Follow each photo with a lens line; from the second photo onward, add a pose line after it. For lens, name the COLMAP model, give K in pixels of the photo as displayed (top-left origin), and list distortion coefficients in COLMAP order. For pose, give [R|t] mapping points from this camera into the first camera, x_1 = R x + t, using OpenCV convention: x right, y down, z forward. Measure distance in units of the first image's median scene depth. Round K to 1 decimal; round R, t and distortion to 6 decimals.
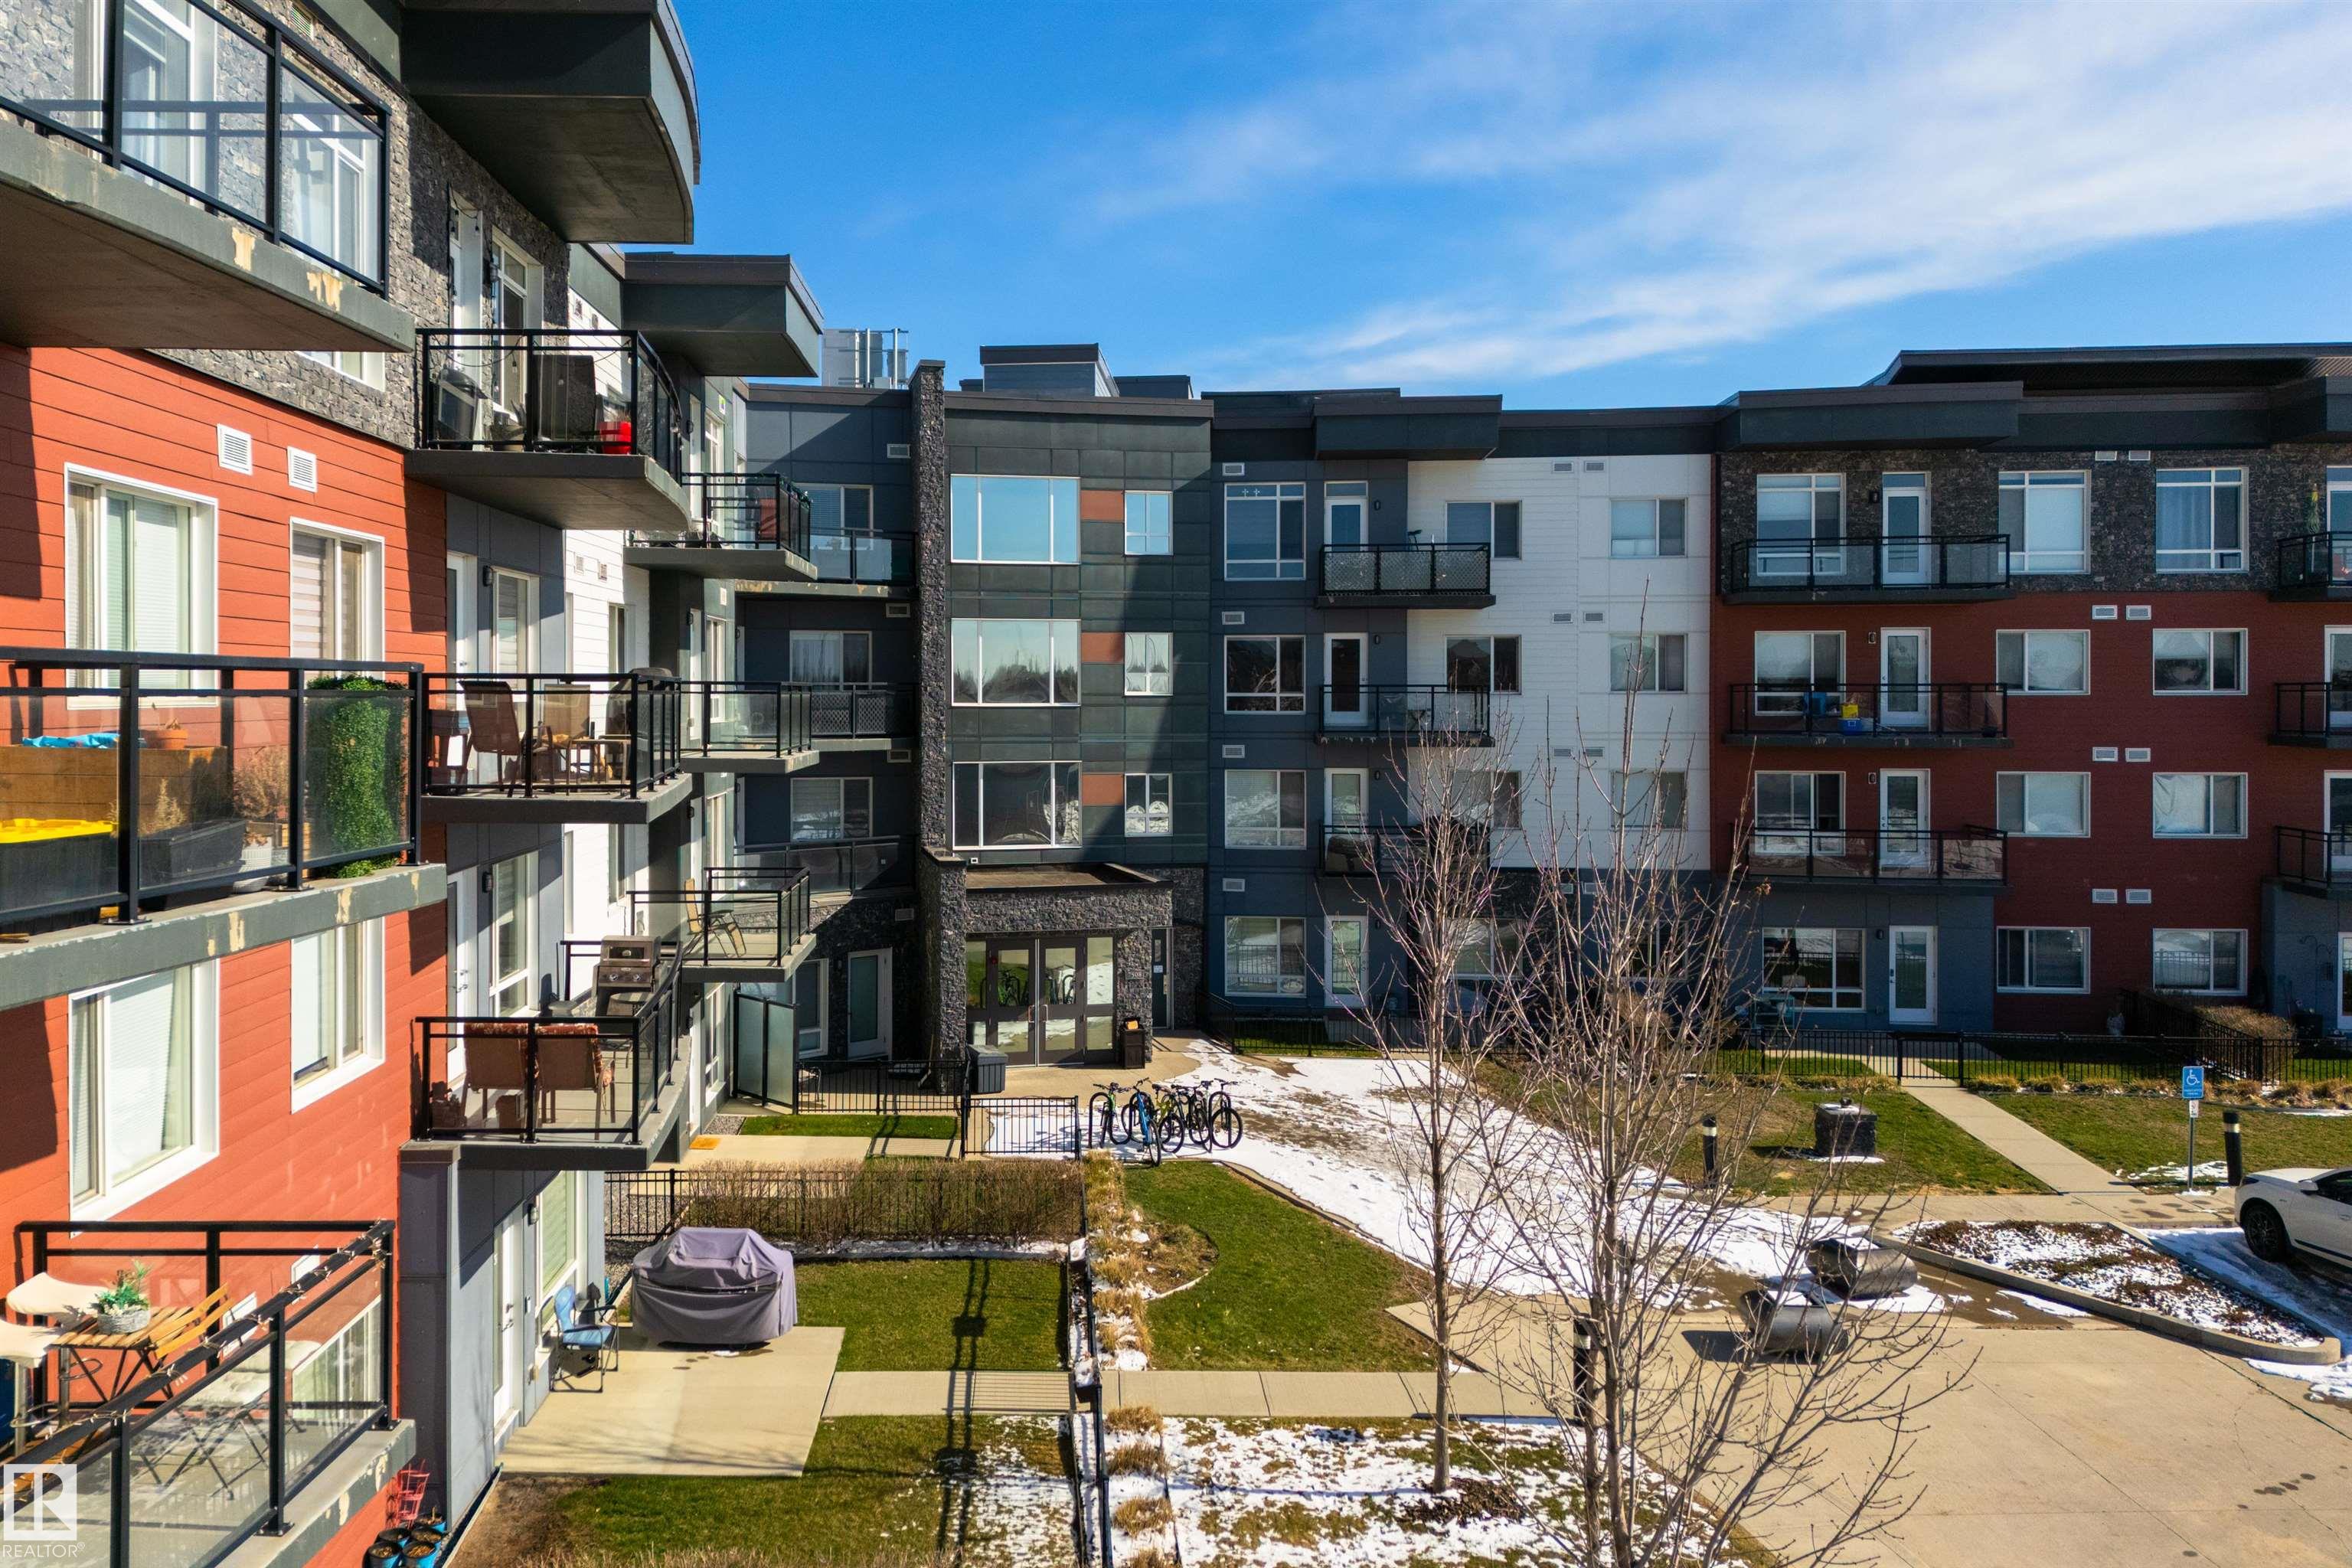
lens RADIAL K [[1808.6, 0, 1076.0], [0, 1808.6, 699.6], [0, 0, 1]] dist [0.052105, -0.070738]
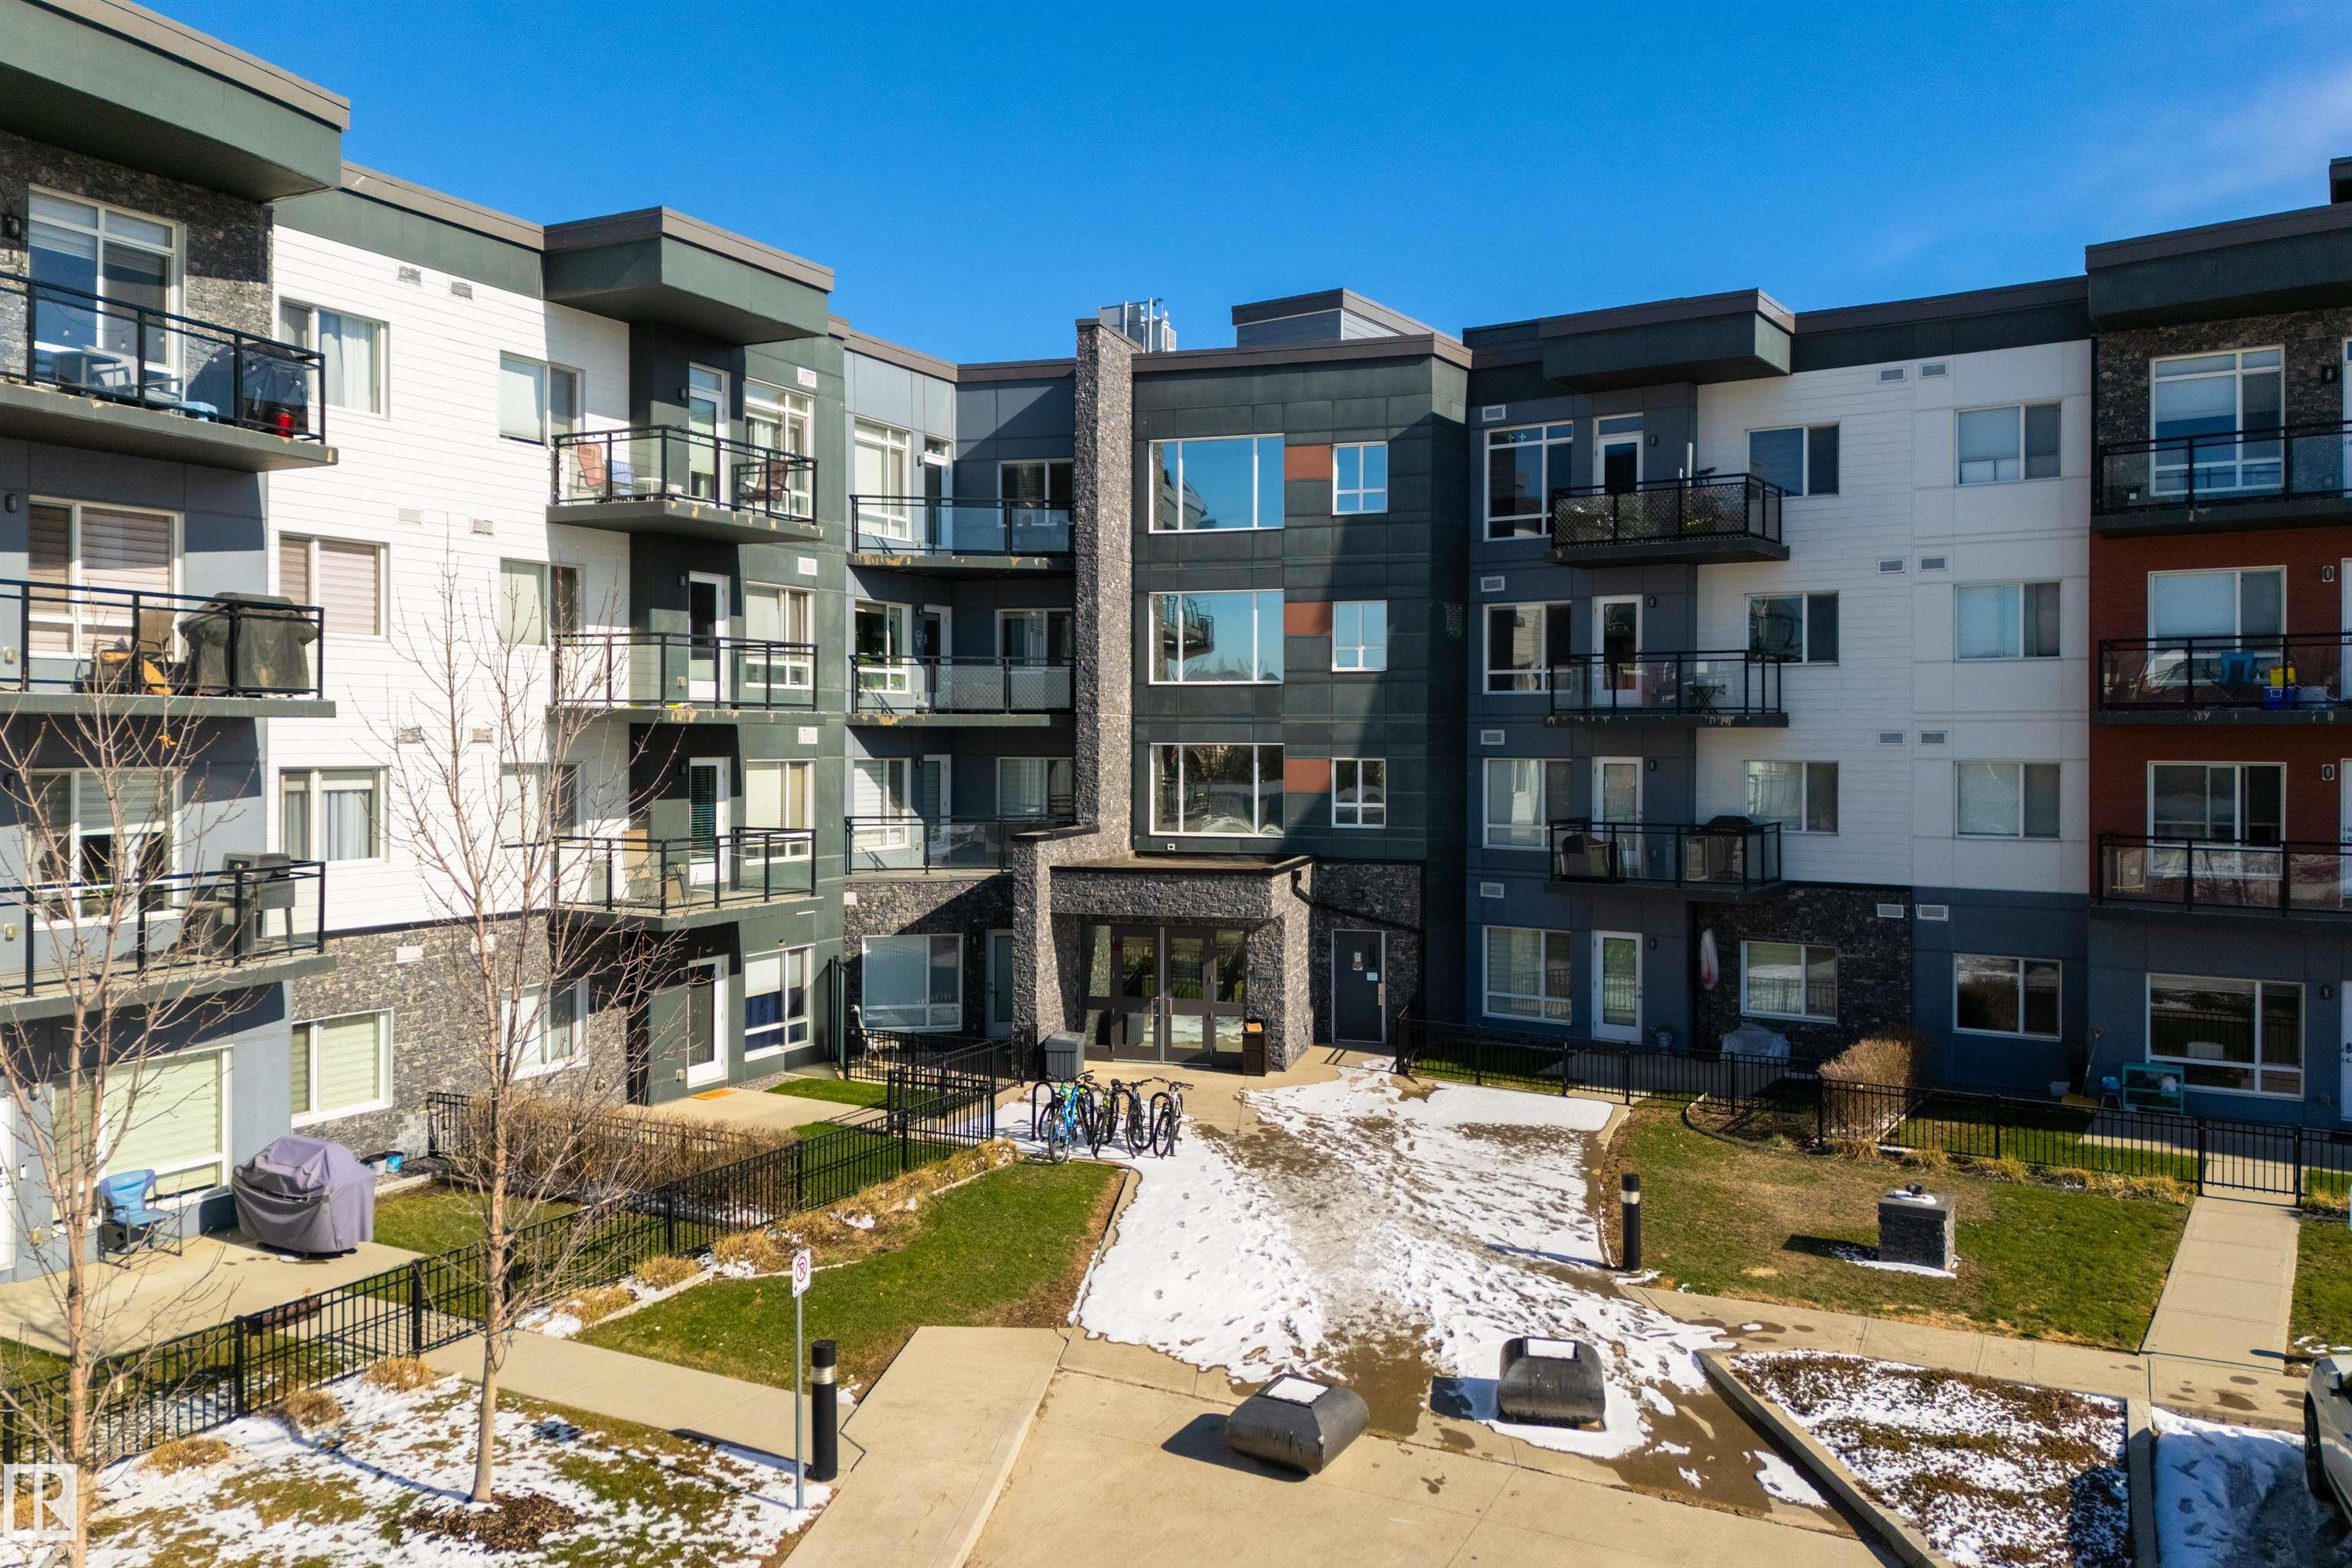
lens RADIAL K [[1769.9, 0, 1177.4], [0, 1769.9, 747.7], [0, 0, 1]] dist [0.026989, -0.048739]
pose [[0.880551, 0.003503, -0.473939, 0.378663], [-0.003742, 0.999993, 0.000439, 0.035920], [0.473938, 0.001387, 0.880557, 0.185497]]
